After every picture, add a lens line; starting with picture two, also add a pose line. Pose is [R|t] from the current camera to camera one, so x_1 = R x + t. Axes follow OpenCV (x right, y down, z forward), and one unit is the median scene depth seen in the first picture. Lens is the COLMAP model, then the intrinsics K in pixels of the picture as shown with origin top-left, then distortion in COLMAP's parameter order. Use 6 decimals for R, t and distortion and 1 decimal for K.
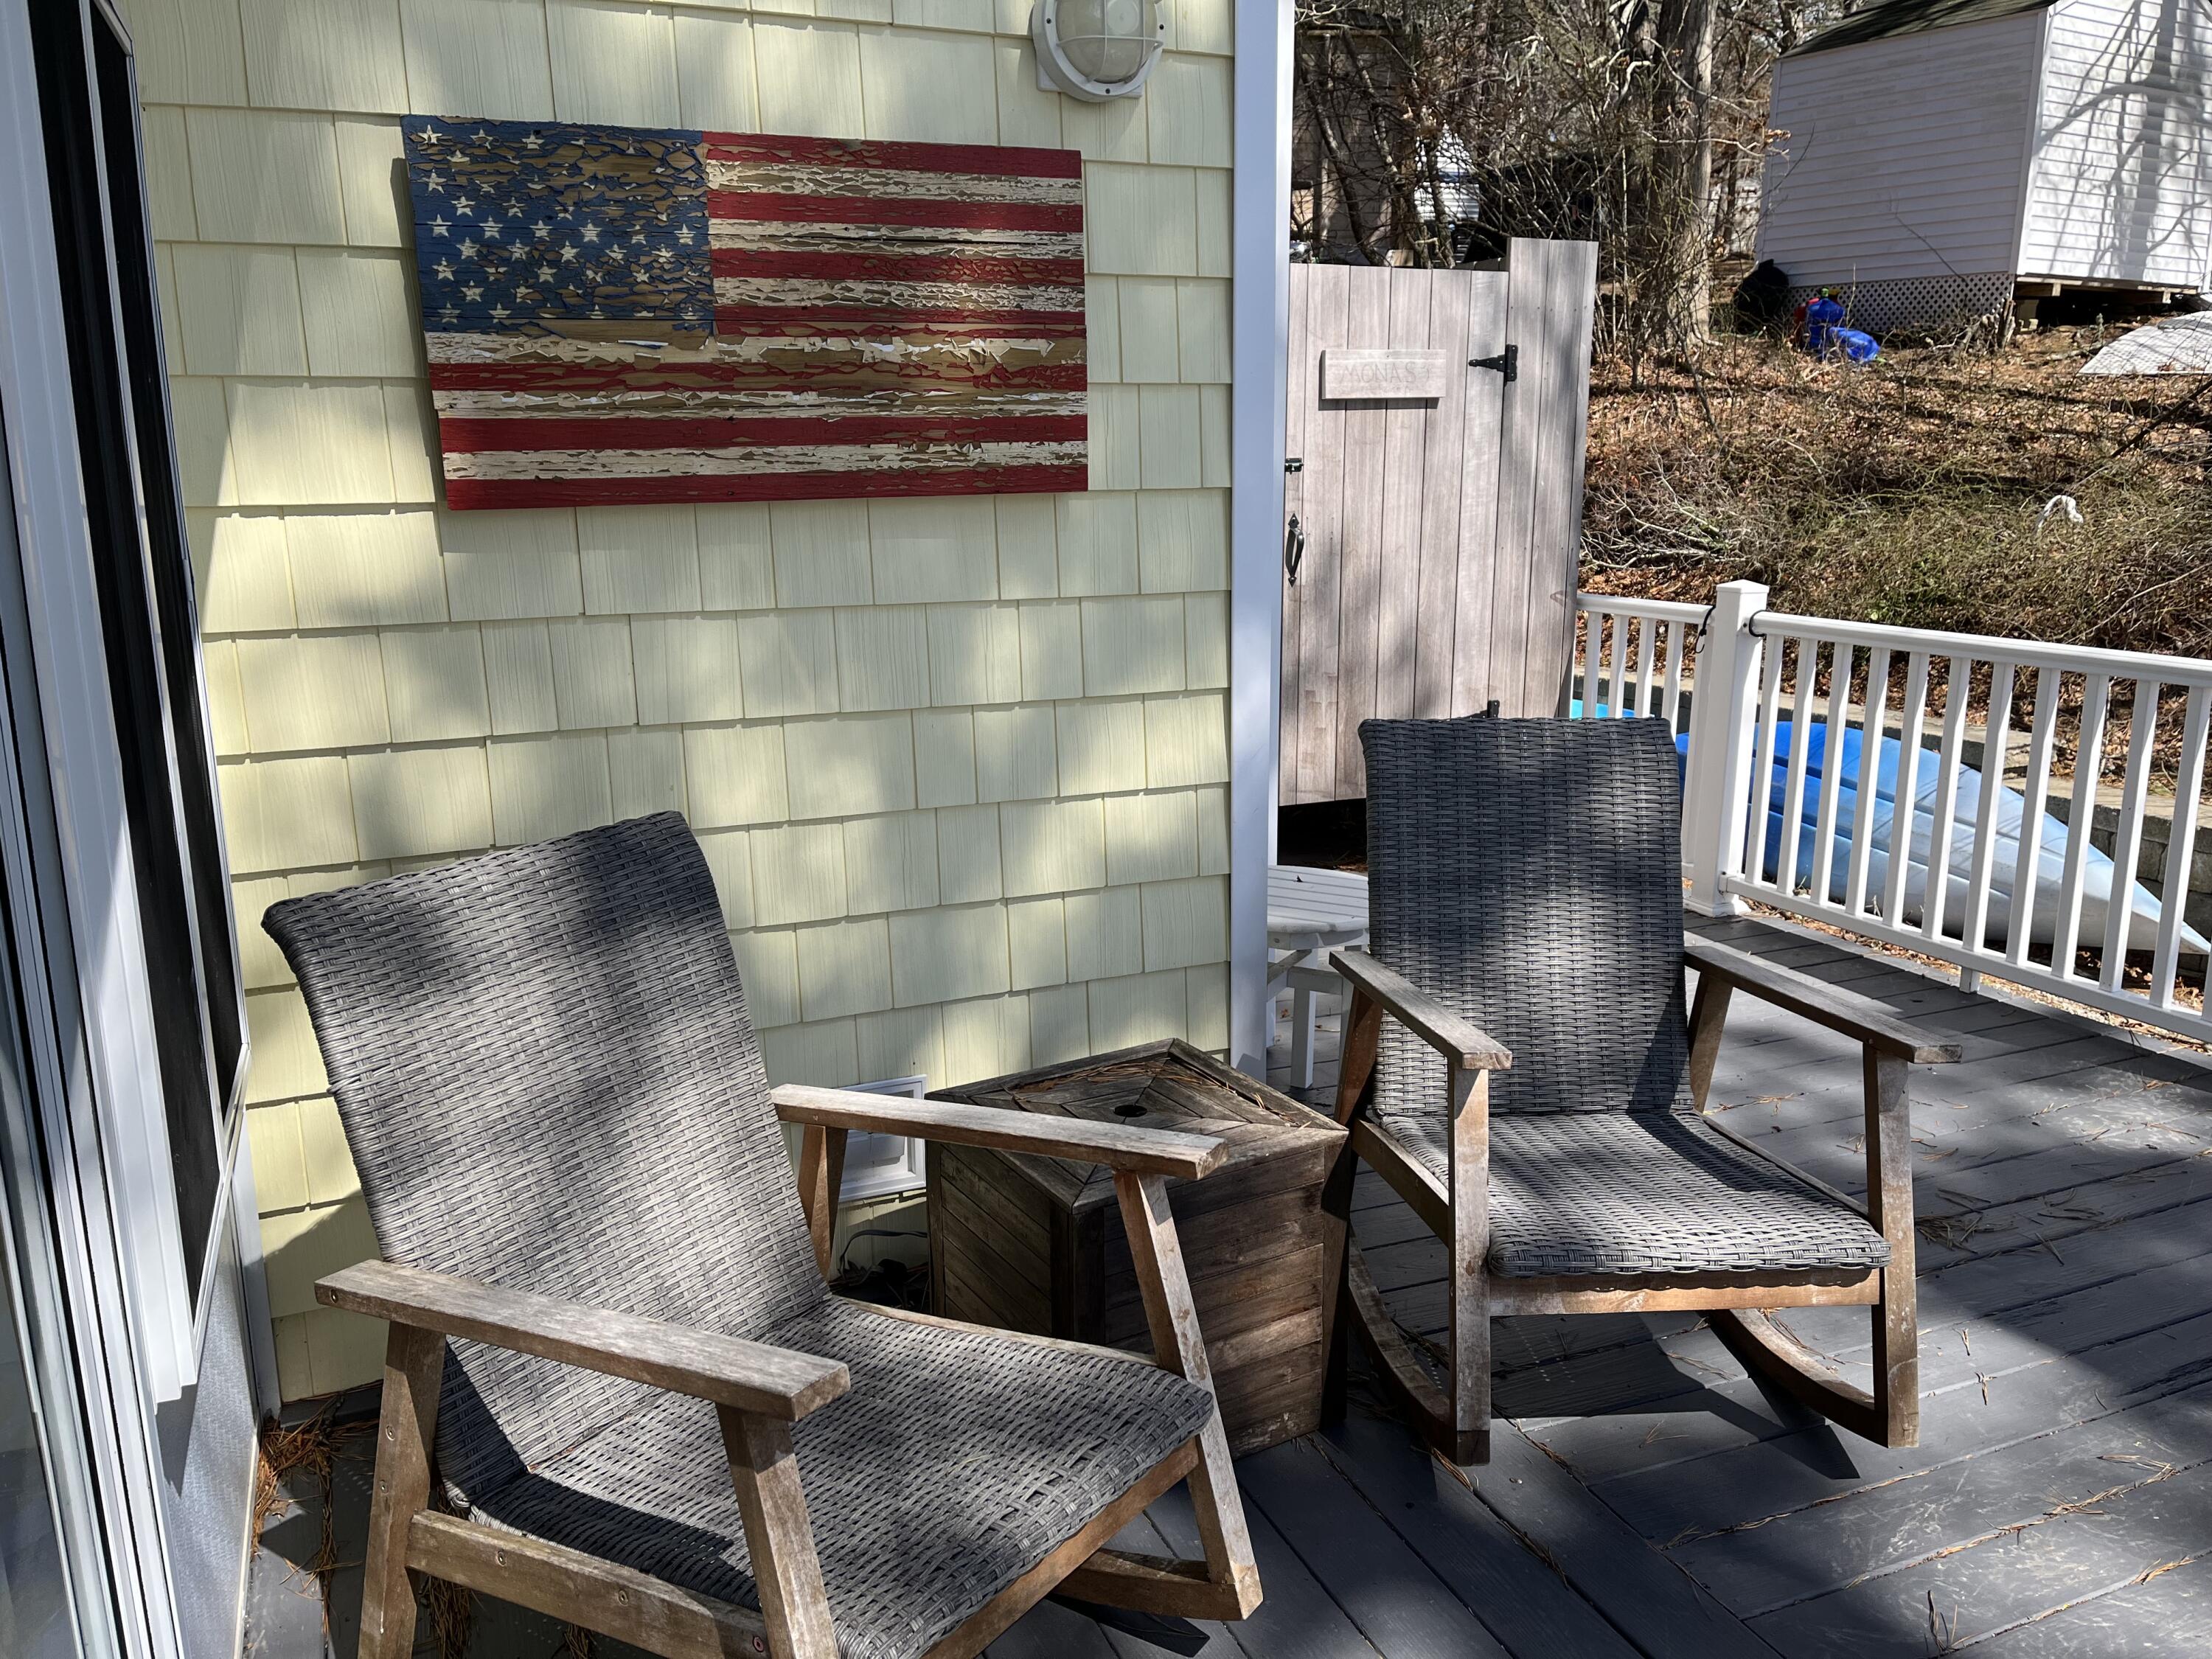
lens RADIAL K [[1720.2, 0, 1103.0], [0, 1720.2, 826.4], [0, 0, 1]] dist [-0.002239, 0.000018]
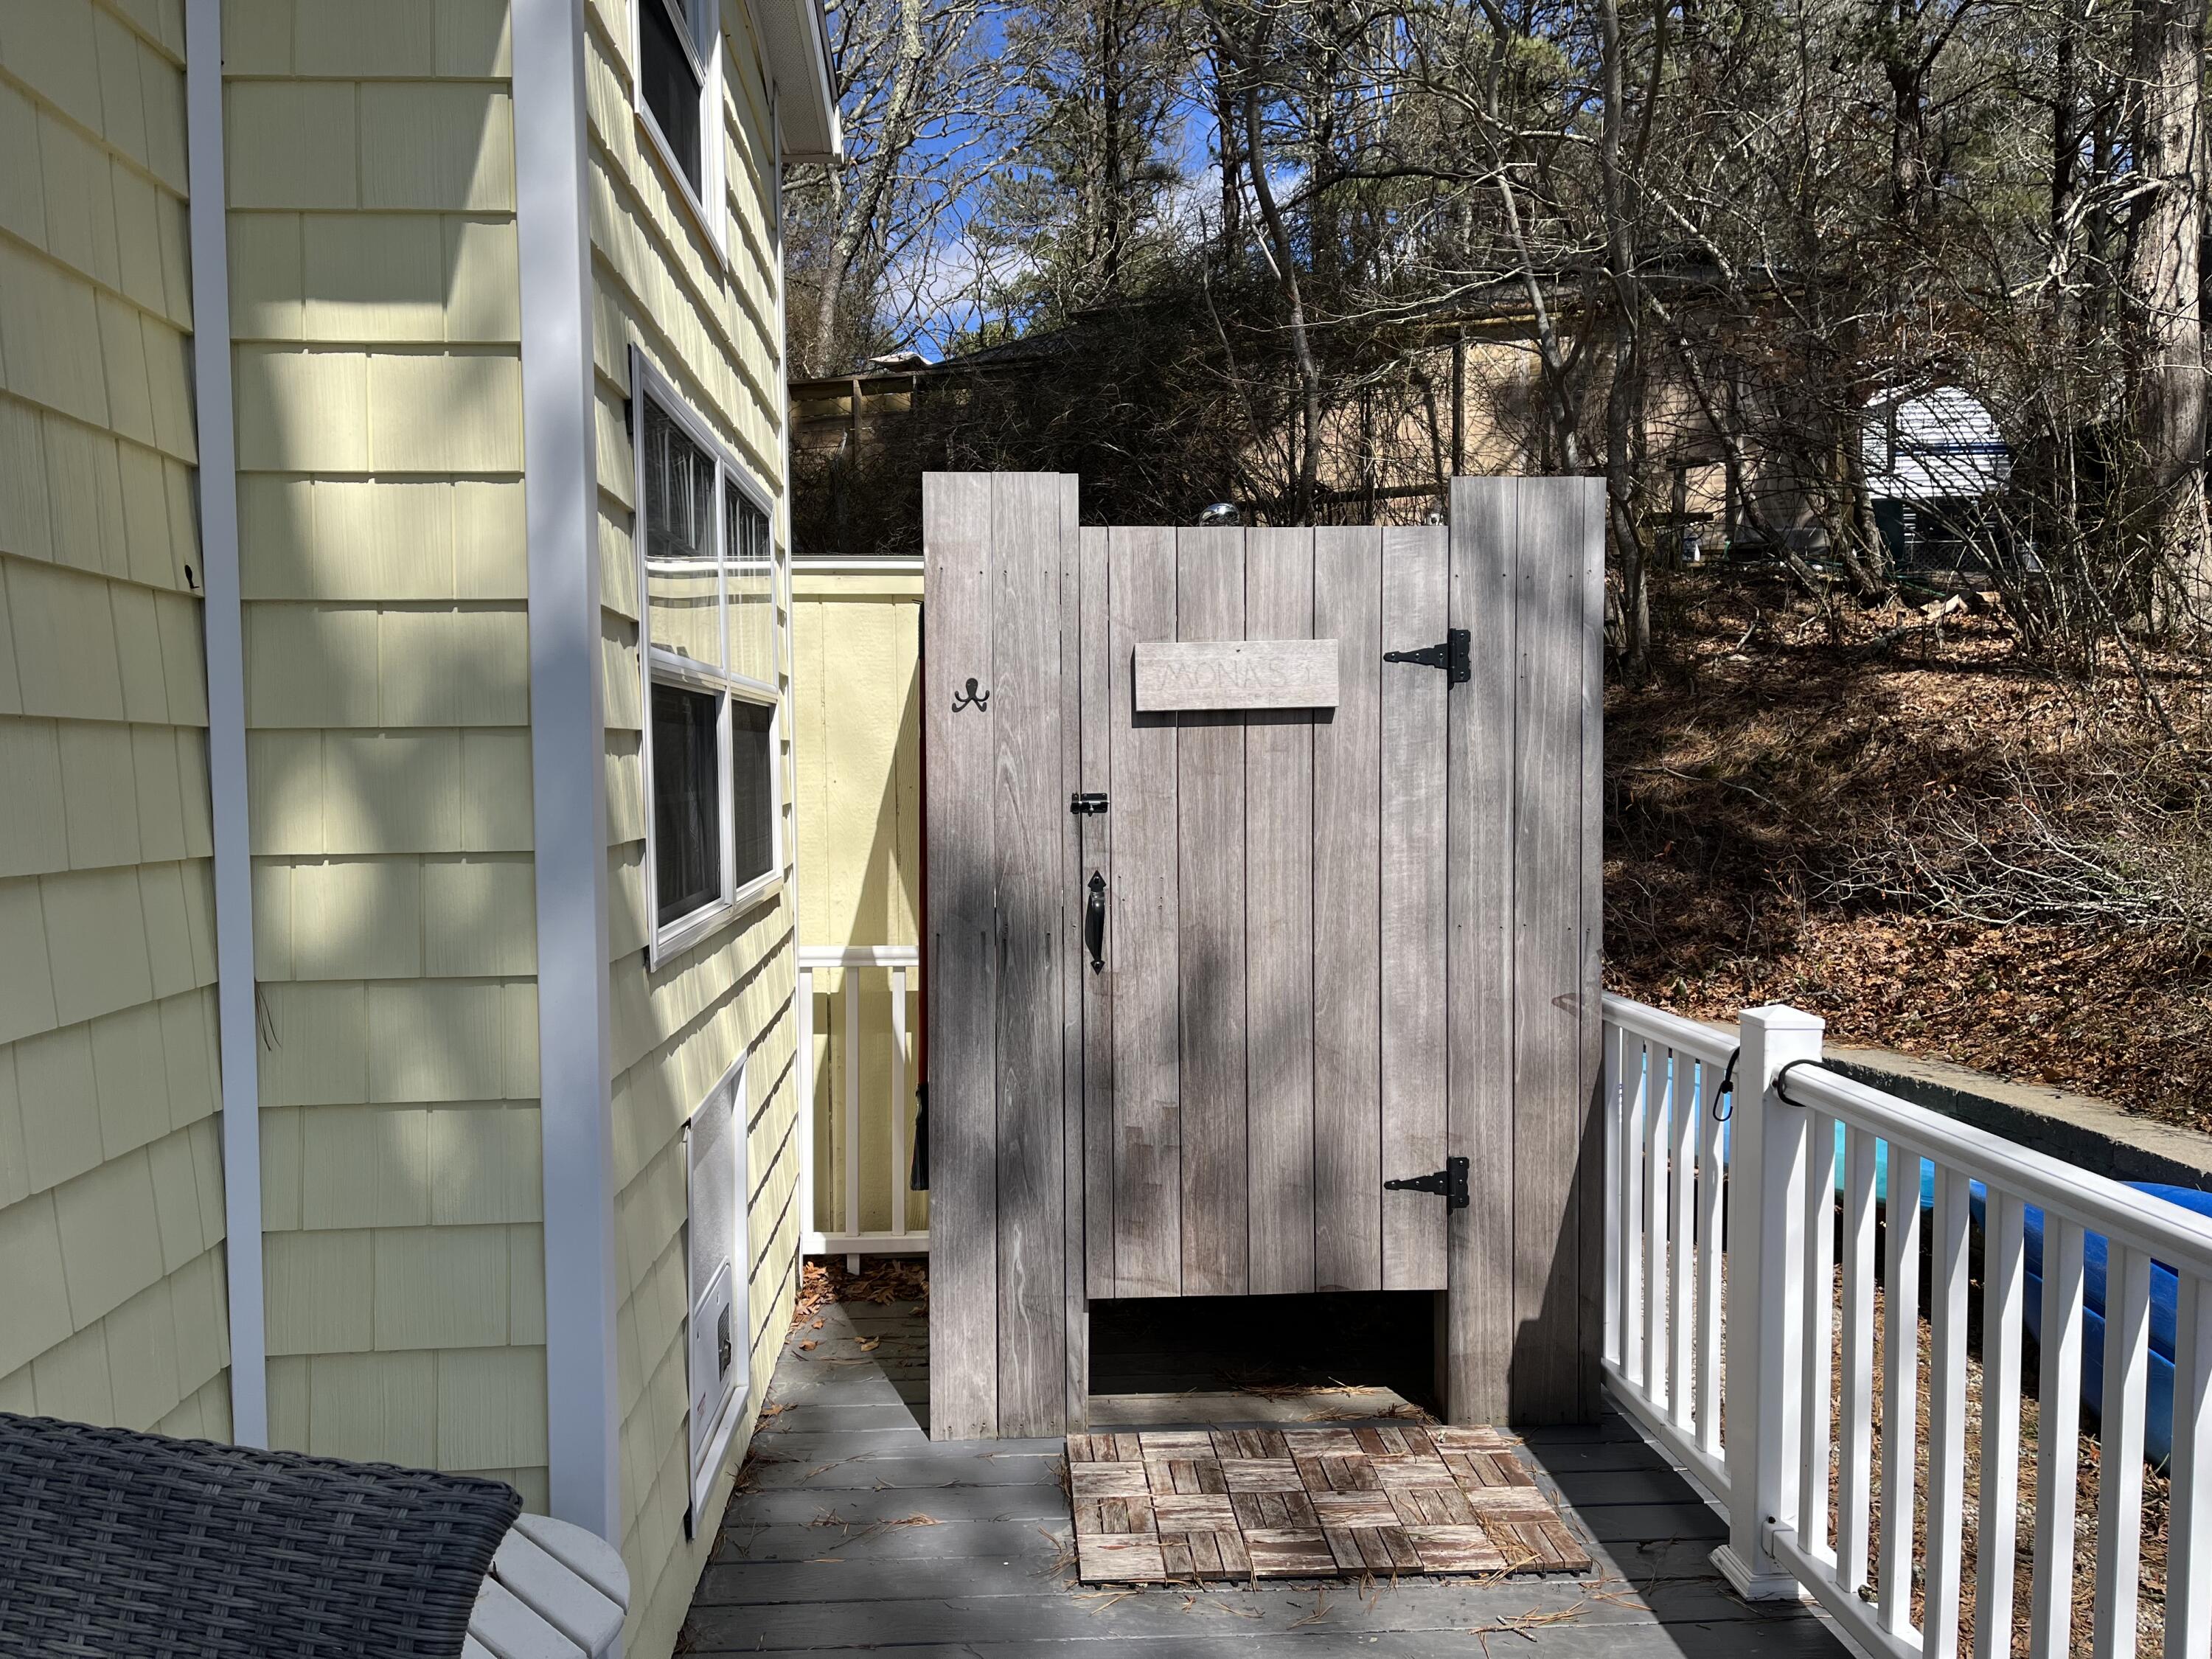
lens RADIAL K [[1720.2, 0, 1109.8], [0, 1720.2, 828.1], [0, 0, 1]] dist [-0.002239, 0.000018]
pose [[0.924125, 0.023496, -0.381367, 0.382951], [-0.081508, 0.987256, -0.136685, -0.103581], [0.373295, 0.157398, 0.914263, 0.357424]]
